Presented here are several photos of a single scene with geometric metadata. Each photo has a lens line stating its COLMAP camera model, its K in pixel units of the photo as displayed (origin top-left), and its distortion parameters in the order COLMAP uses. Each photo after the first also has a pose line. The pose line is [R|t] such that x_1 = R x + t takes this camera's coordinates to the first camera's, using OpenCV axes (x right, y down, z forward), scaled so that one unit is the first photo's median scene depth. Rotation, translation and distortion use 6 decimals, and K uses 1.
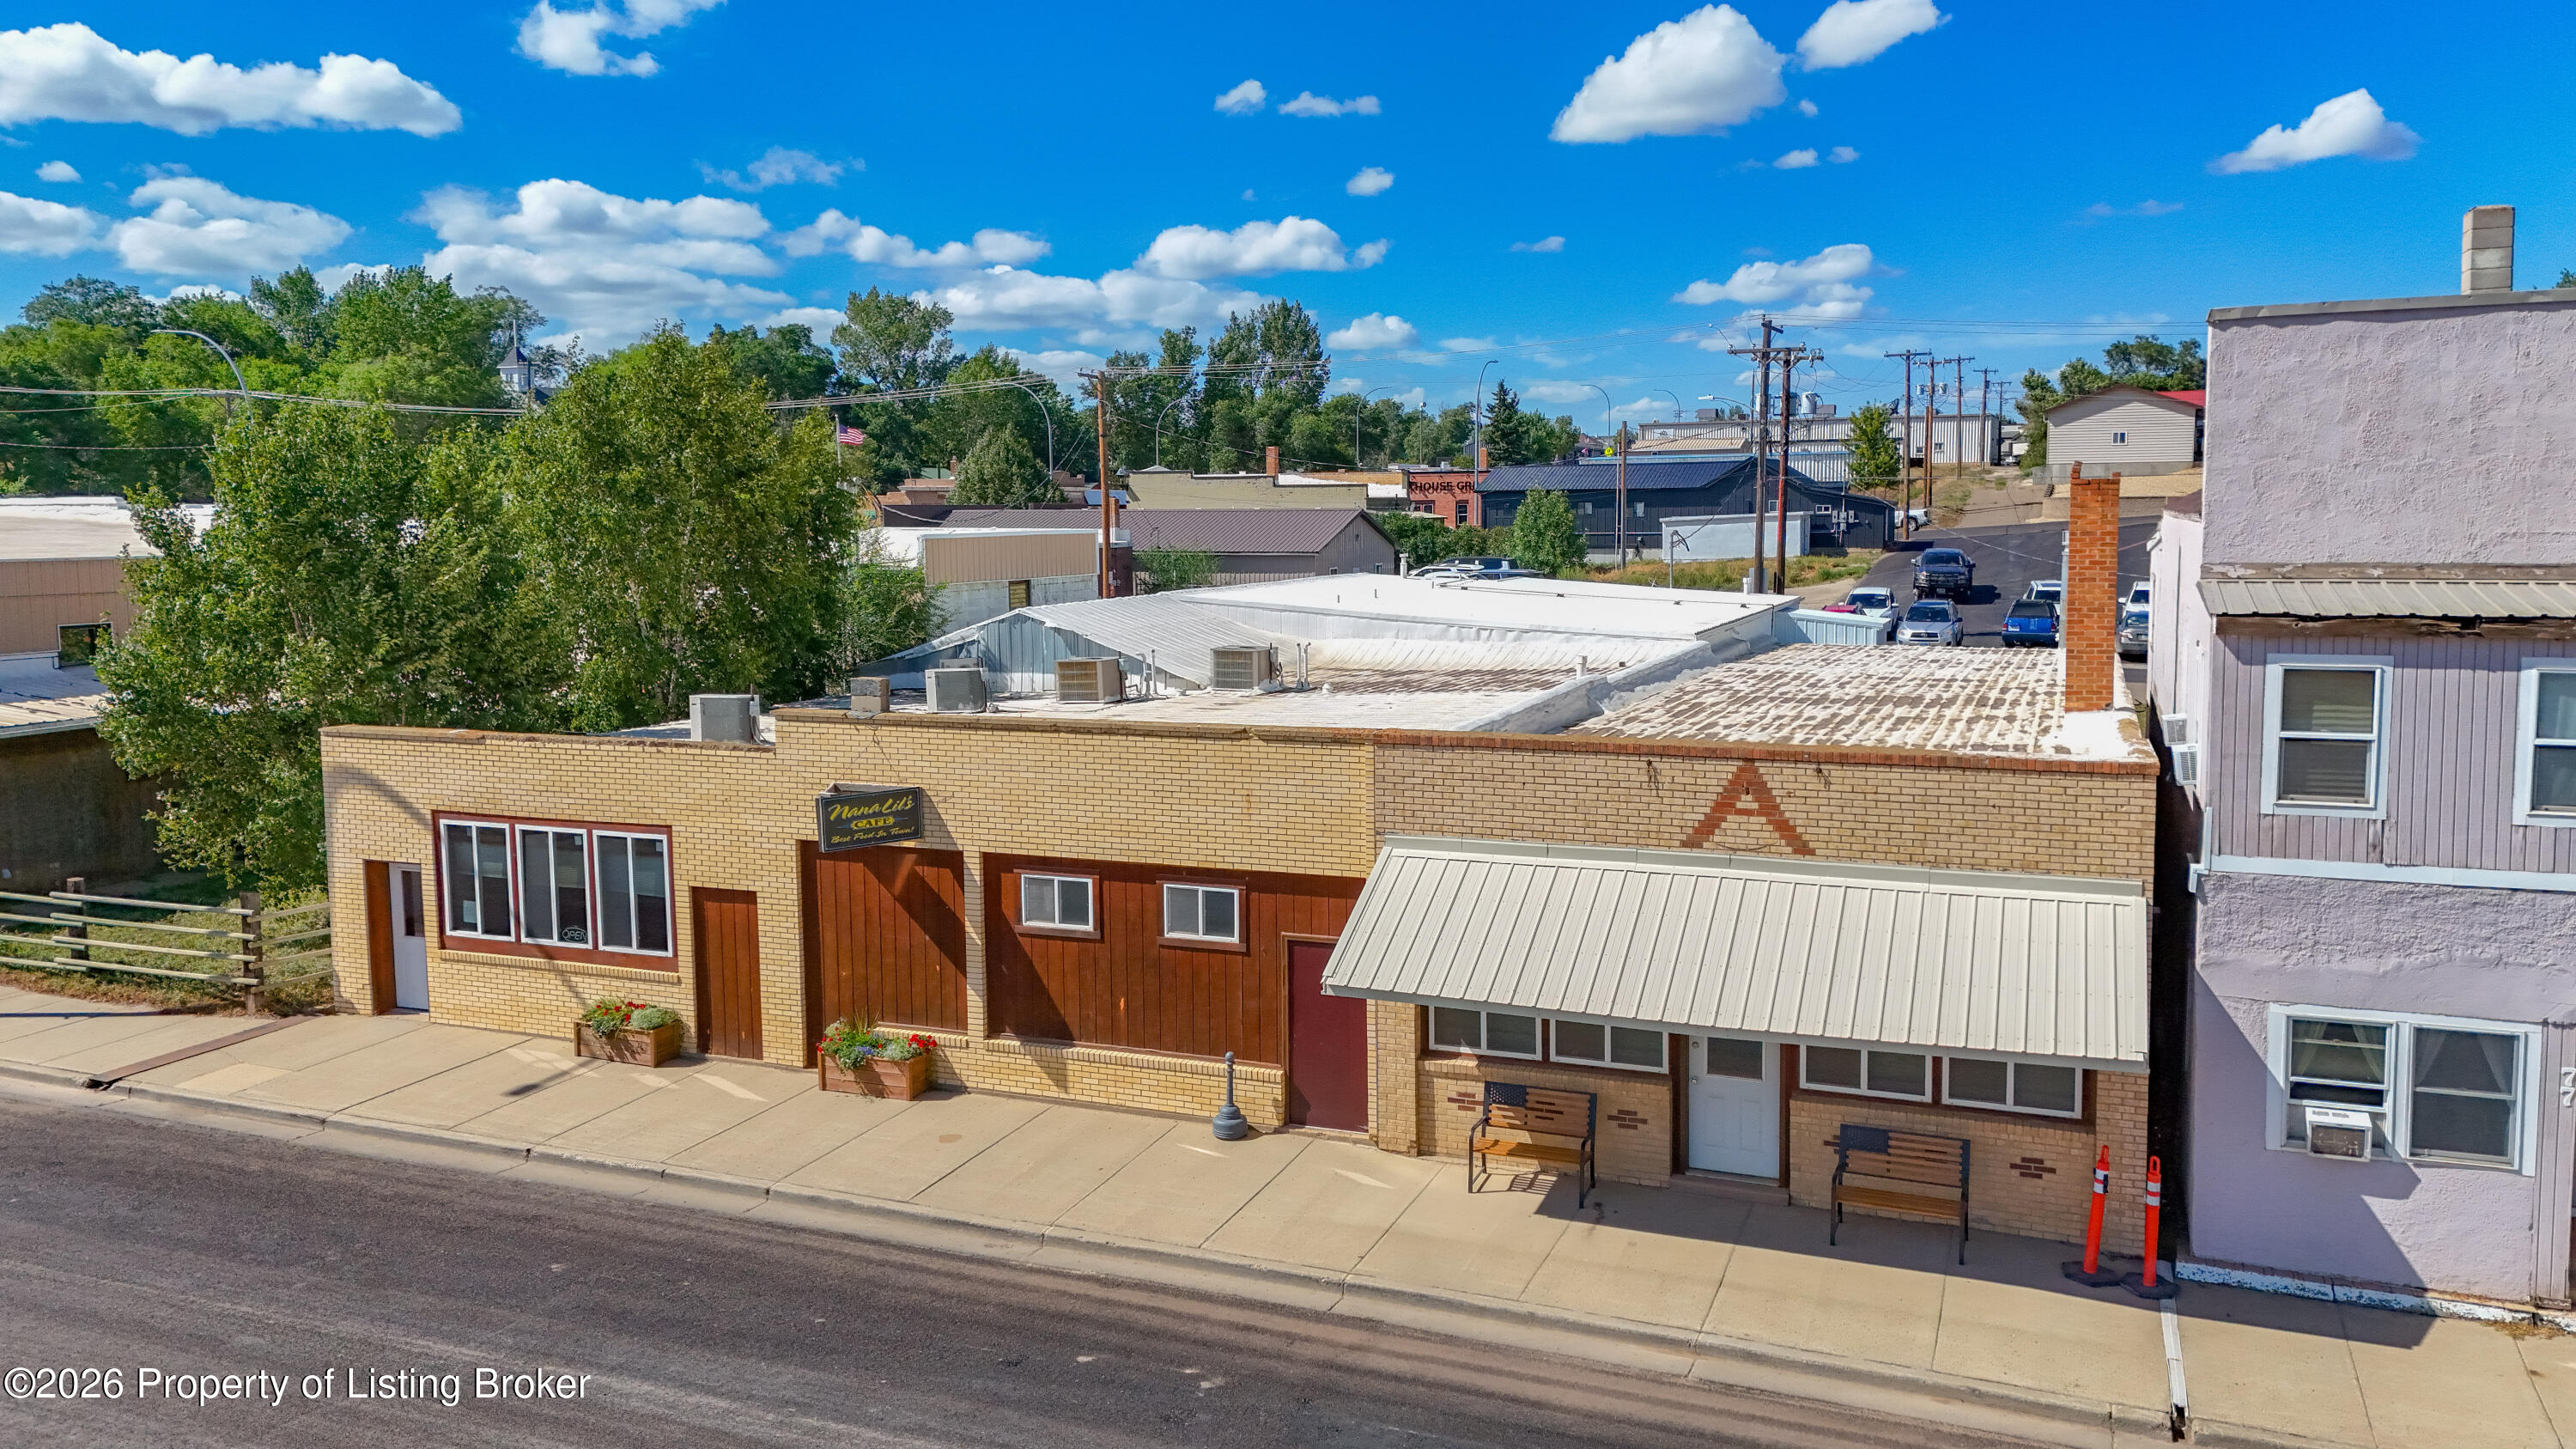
lens RADIAL K [[1898.7, 0, 1288.0], [0, 1898.7, 724.5], [0, 0, 1]] dist [0.111389, -0.144154]
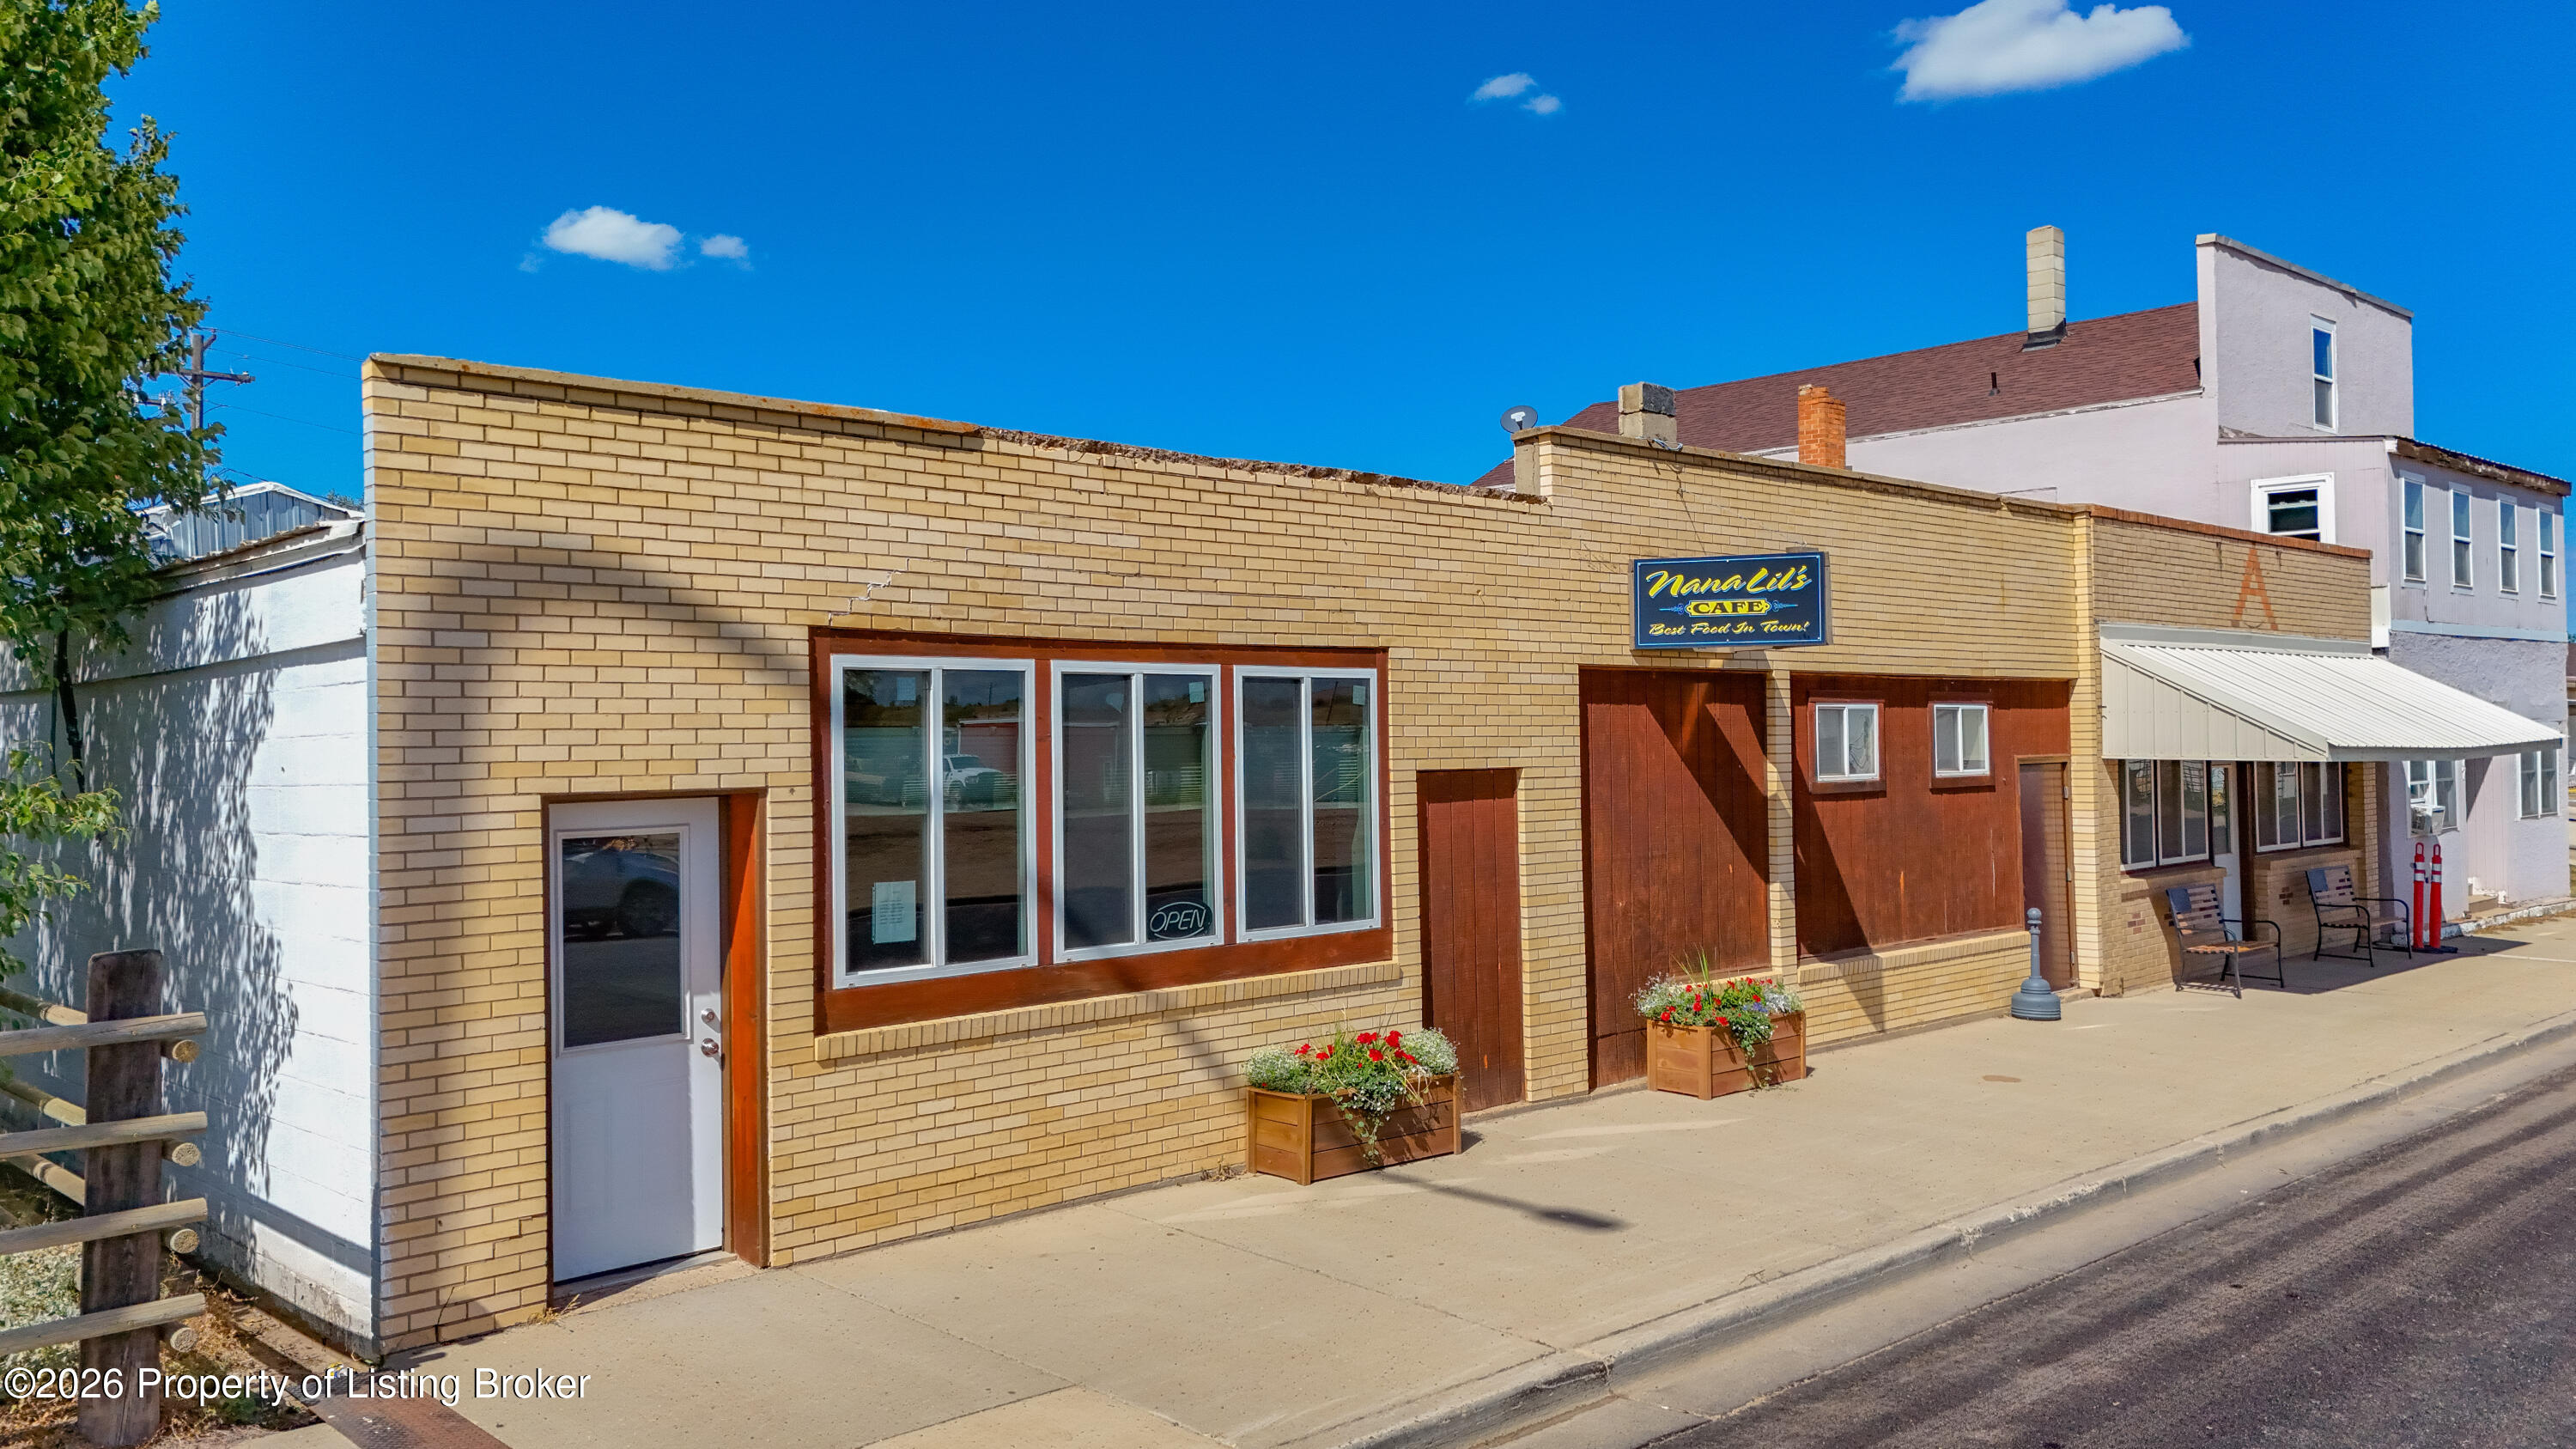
lens RADIAL K [[1952.7, 0, 1288.0], [0, 1952.7, 724.5], [0, 0, 1]] dist [0.089054, -0.097438]
pose [[0.402327, 0.009792, 0.915444, -0.882852], [0.111764, 0.991938, -0.059729, 0.111385], [-0.908648, 0.126344, 0.397989, 0.940771]]
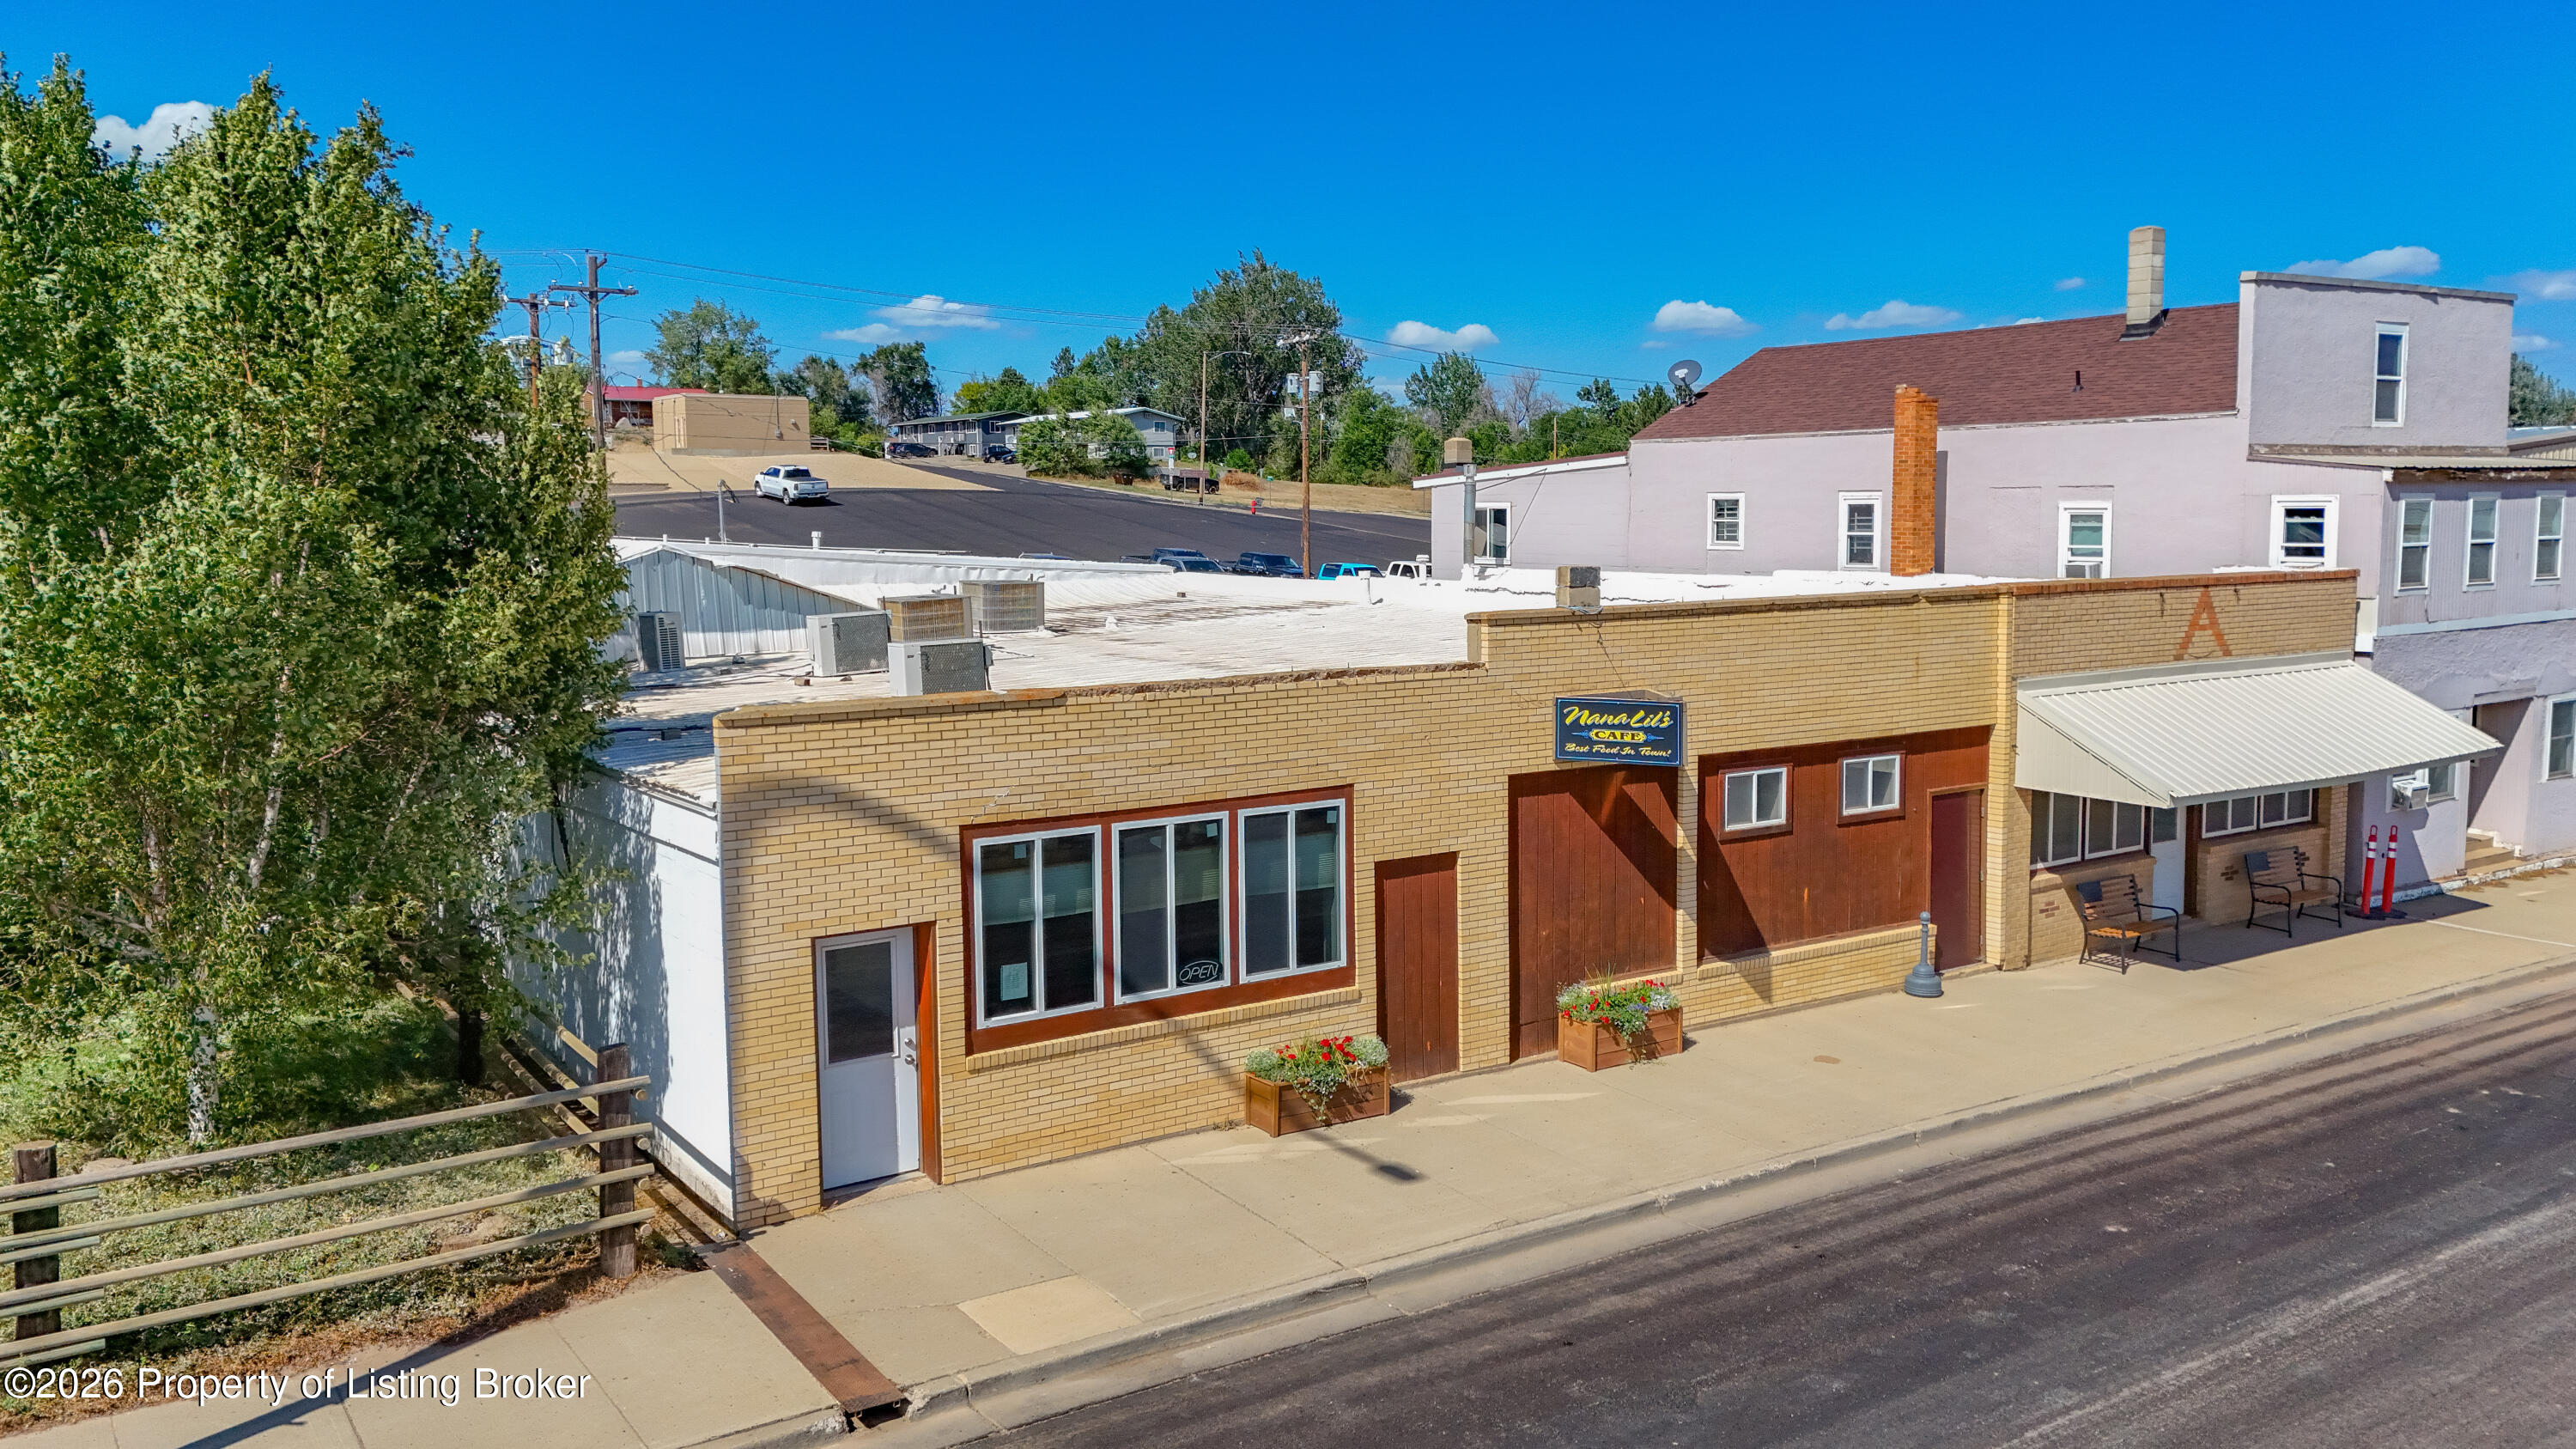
lens RADIAL K [[1962.4, 0, 1288.0], [0, 1962.4, 724.5], [0, 0, 1]] dist [0.112226, -0.139932]
pose [[0.547519, -0.087763, 0.832179, -1.080223], [0.096041, 0.994504, 0.041693, -0.003815], [-0.831264, 0.057095, 0.552938, 0.687646]]
